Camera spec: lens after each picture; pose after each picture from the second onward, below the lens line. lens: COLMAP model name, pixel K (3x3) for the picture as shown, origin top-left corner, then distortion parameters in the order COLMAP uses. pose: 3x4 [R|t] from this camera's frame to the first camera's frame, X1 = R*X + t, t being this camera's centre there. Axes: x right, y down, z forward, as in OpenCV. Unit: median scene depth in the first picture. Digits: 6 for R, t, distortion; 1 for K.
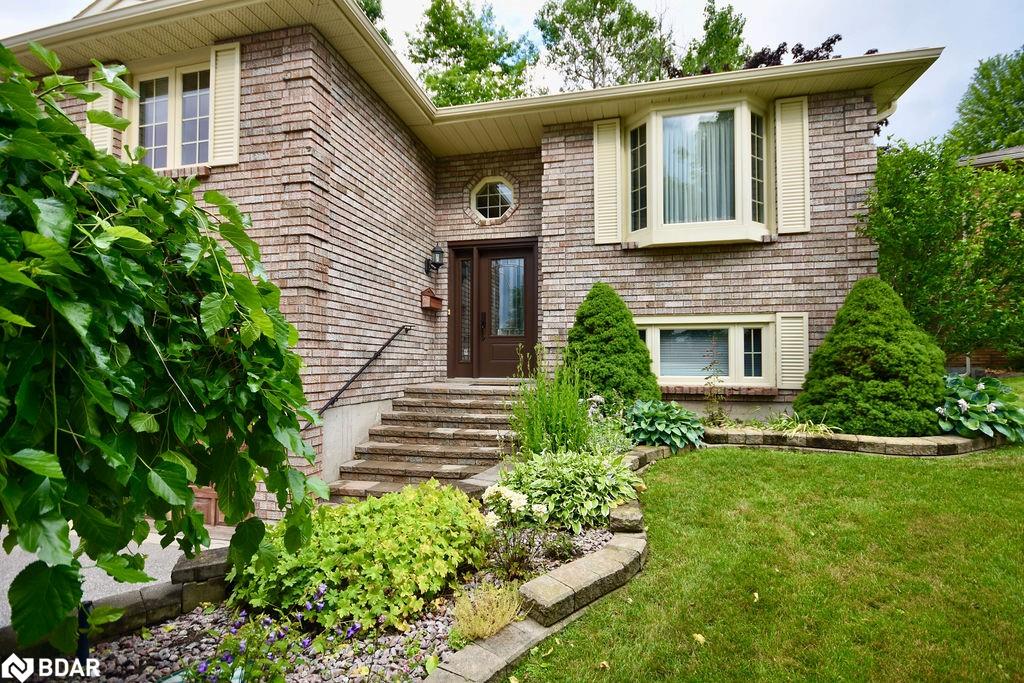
lens RADIAL K [[490.7, 0, 510.9], [0, 490.7, 346.2], [0, 0, 1]] dist [0.000588, -0.001178]
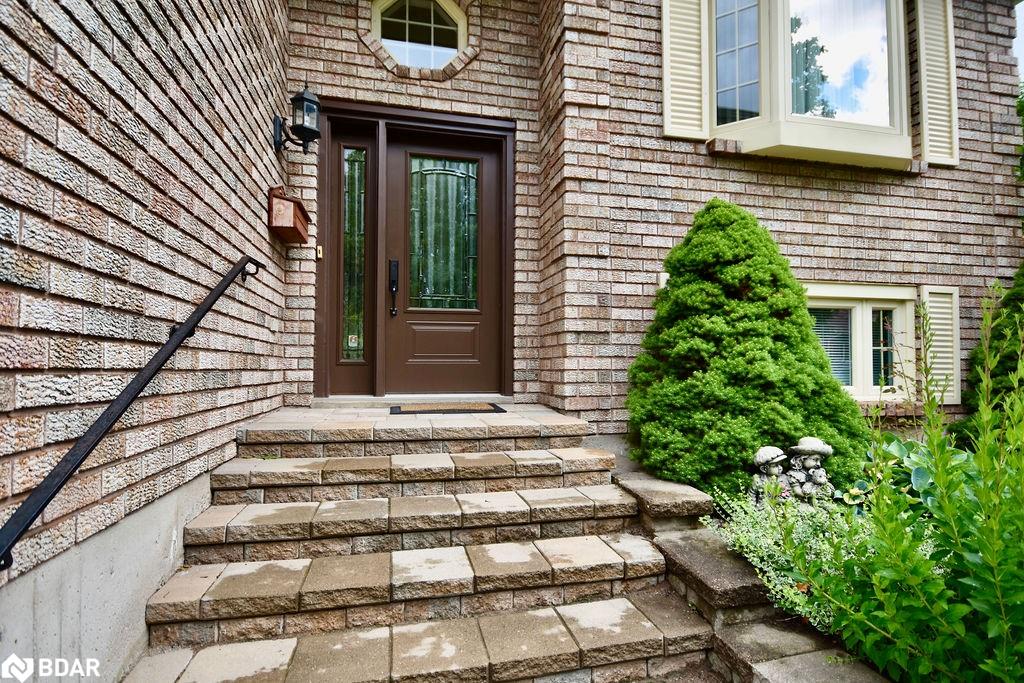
lens RADIAL K [[515.1, 0, 513.9], [0, 515.1, 346.6], [0, 0, 1]] dist [0.009004, -0.001550]
pose [[0.888442, 0.017288, 0.458662, -0.226049], [-0.014978, 0.999850, -0.008674, 0.024110], [-0.458744, 0.000836, 0.888568, 0.608208]]
